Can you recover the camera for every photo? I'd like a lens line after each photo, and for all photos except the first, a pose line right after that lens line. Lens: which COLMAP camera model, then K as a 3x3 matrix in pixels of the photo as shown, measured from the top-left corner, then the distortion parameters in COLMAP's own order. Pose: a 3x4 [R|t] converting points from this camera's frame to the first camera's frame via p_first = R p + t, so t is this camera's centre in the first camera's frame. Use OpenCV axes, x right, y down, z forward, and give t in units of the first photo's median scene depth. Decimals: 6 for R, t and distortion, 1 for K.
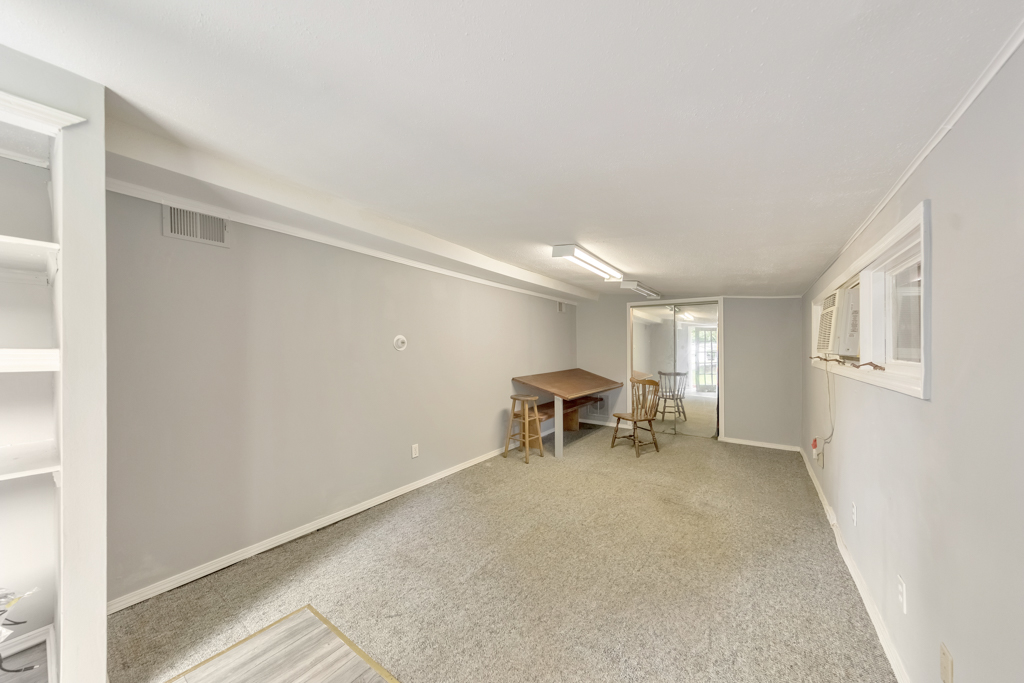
lens RADIAL K [[349.6, 0, 508.8], [0, 349.6, 352.0], [0, 0, 1]] dist [0.000377, -0.000004]
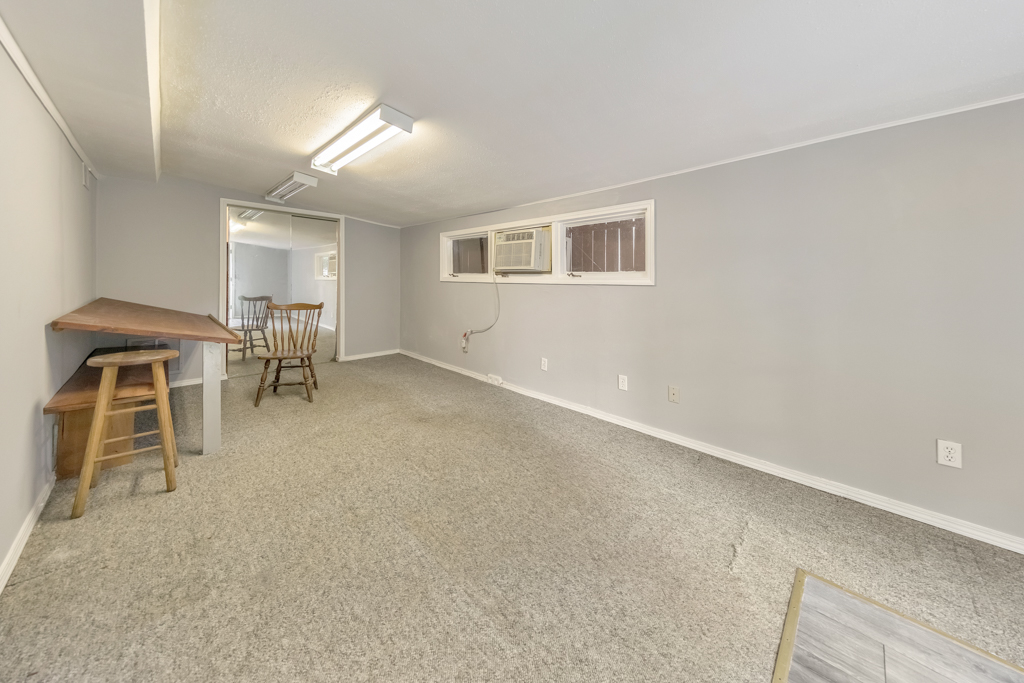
lens RADIAL K [[344.8, 0, 509.4], [0, 344.8, 276.9], [0, 0, 1]] dist [0.005820, -0.000043]
pose [[0.161243, 0.005498, 0.986899, -0.433138], [-0.001244, 0.999985, -0.005367, 0.031412], [-0.986914, -0.000362, 0.161248, 0.575053]]
